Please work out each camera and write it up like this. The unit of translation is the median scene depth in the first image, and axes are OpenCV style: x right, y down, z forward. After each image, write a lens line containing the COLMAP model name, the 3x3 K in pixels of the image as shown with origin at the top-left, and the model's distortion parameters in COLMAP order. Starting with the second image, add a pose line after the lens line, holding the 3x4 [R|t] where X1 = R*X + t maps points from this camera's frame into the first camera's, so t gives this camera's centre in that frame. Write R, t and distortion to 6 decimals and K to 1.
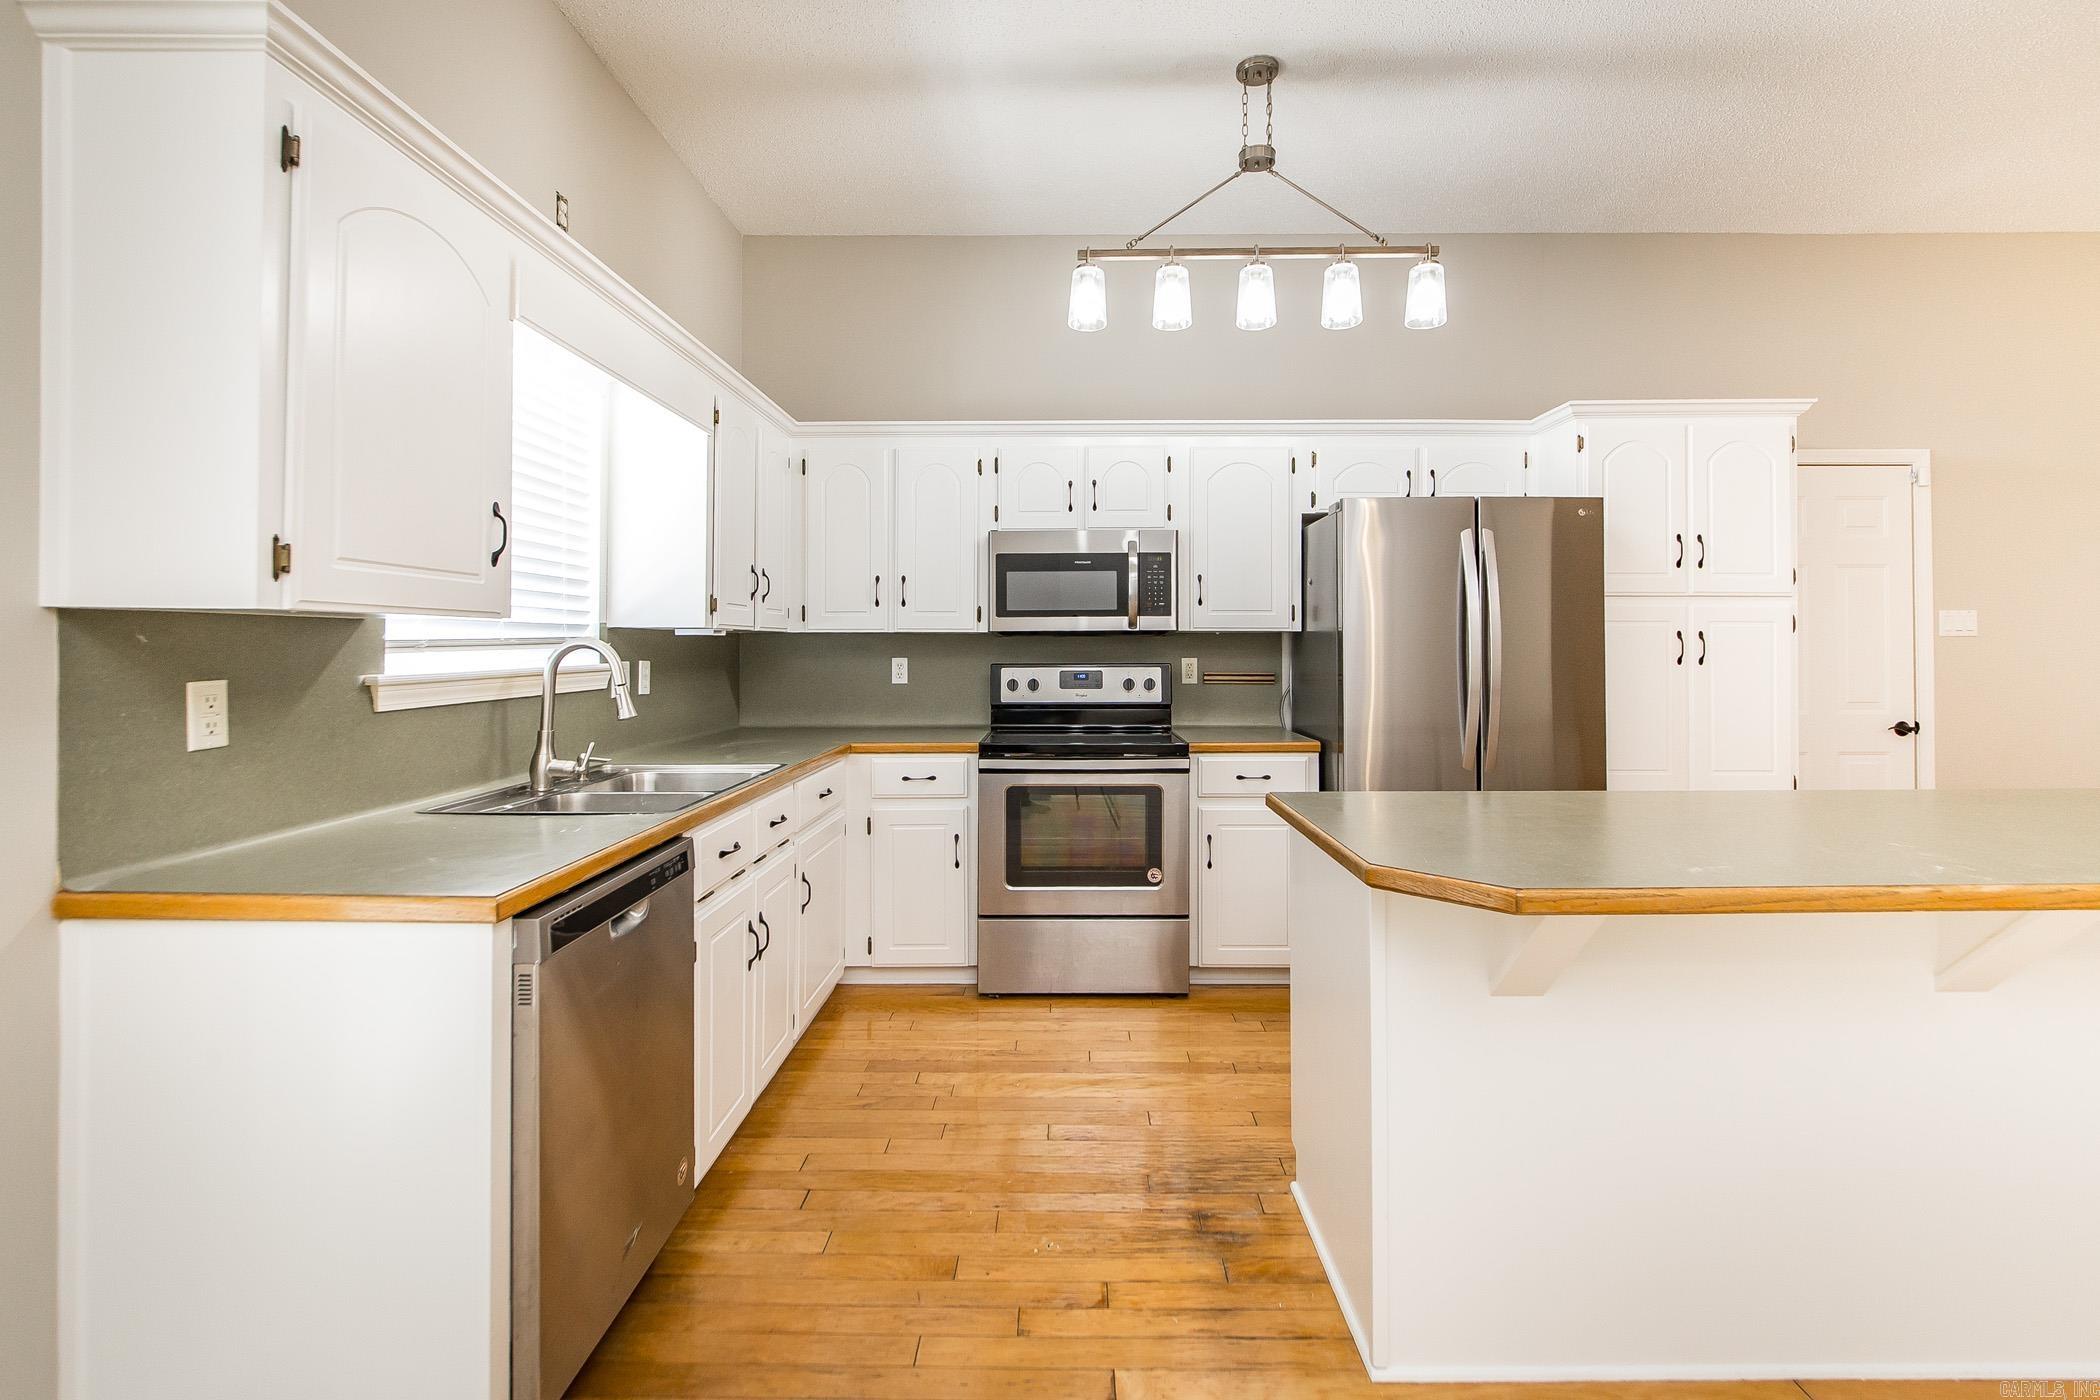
lens RADIAL K [[926.4, 0, 1049.7], [0, 926.4, 646.6], [0, 0, 1]] dist [0.001802, 0.000197]
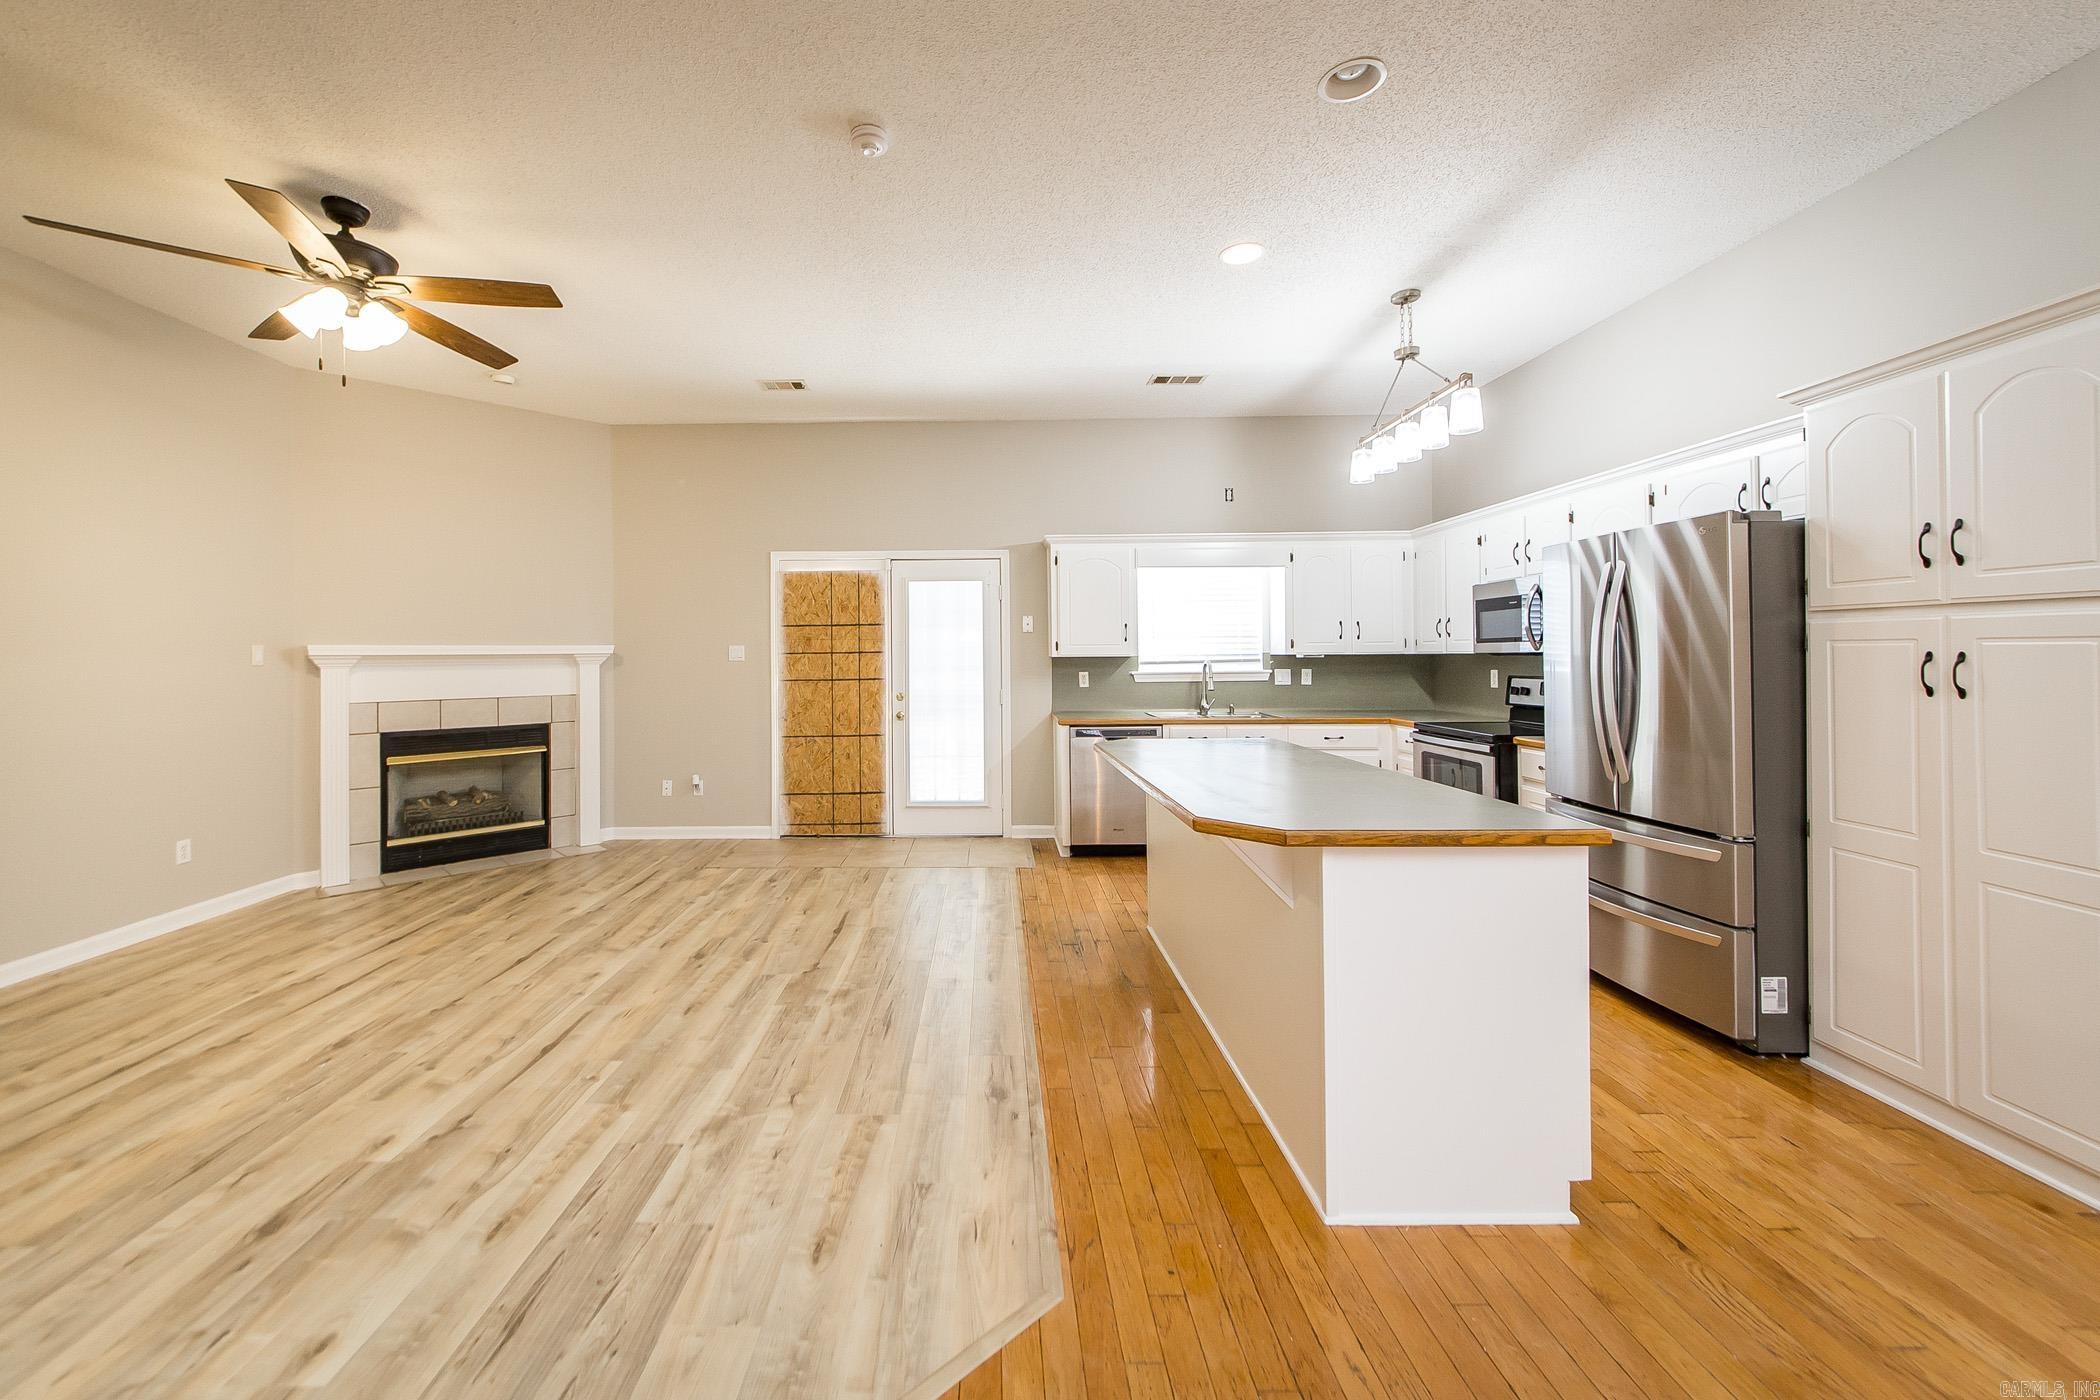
lens RADIAL K [[803.6, 0, 976.5], [0, 803.6, 648.2], [0, 0, 1]] dist [-0.006120, 0.001279]
pose [[-0.008595, -0.009894, -0.999914, 1.224822], [0.007713, 0.999921, -0.009960, -0.017749], [0.999933, -0.007798, -0.008518, 0.214918]]
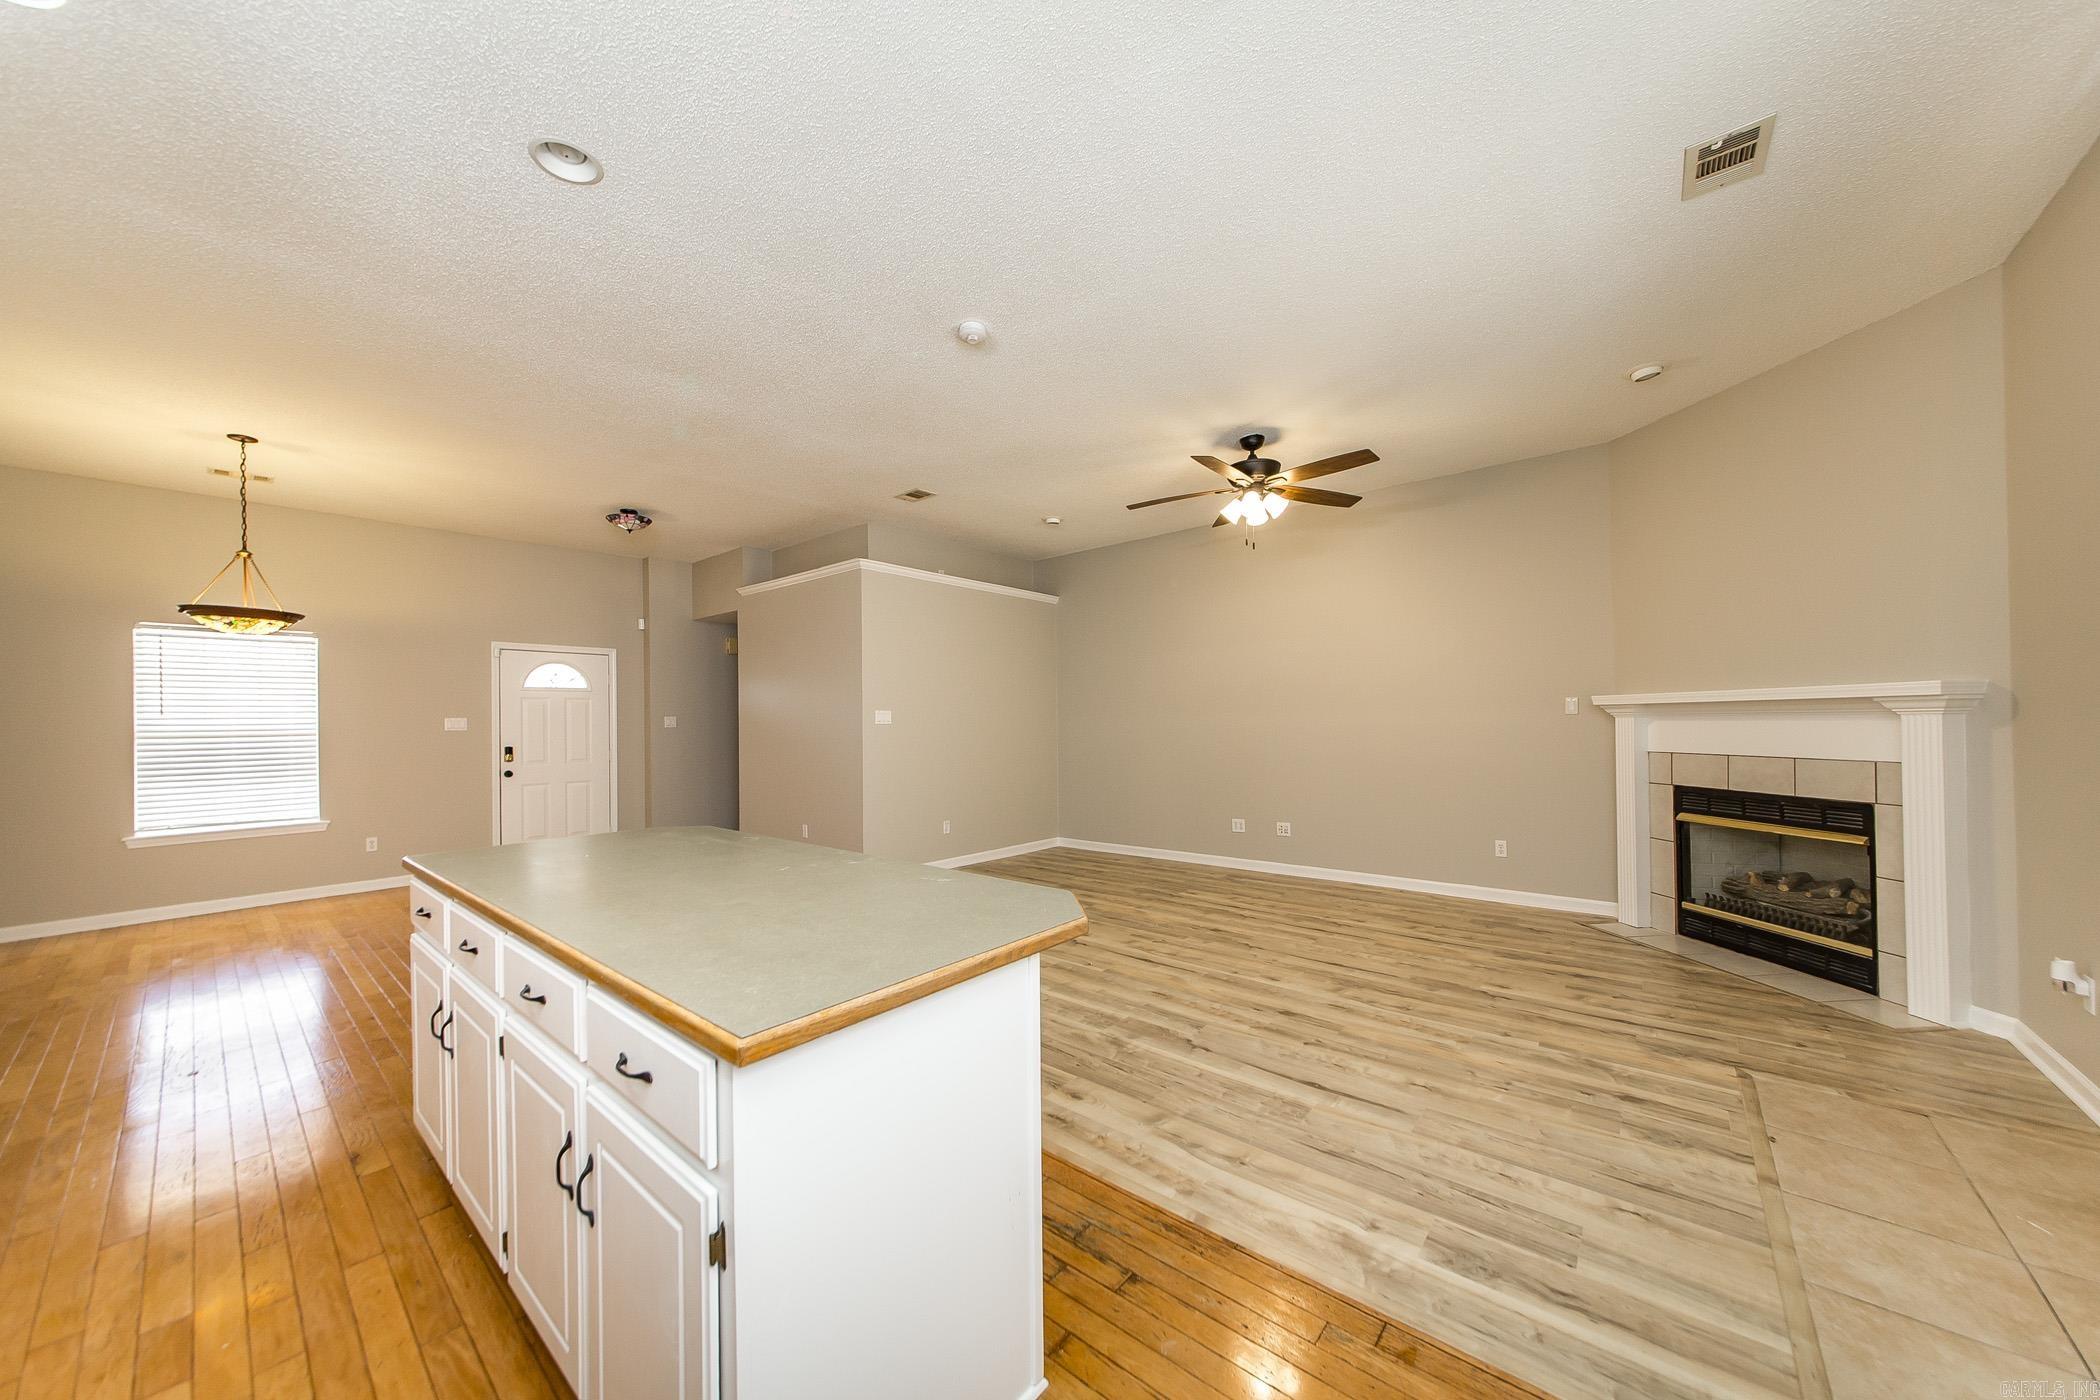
lens RADIAL K [[754.7, 0, 1071.9], [0, 754.7, 718.7], [0, 0, 1]] dist [-0.009996, -0.000669]
pose [[-0.774928, 0.013460, 0.631906, -0.094207], [0.015647, 0.999875, -0.002111, -0.014901], [-0.631855, 0.008252, -0.775042, 0.721880]]
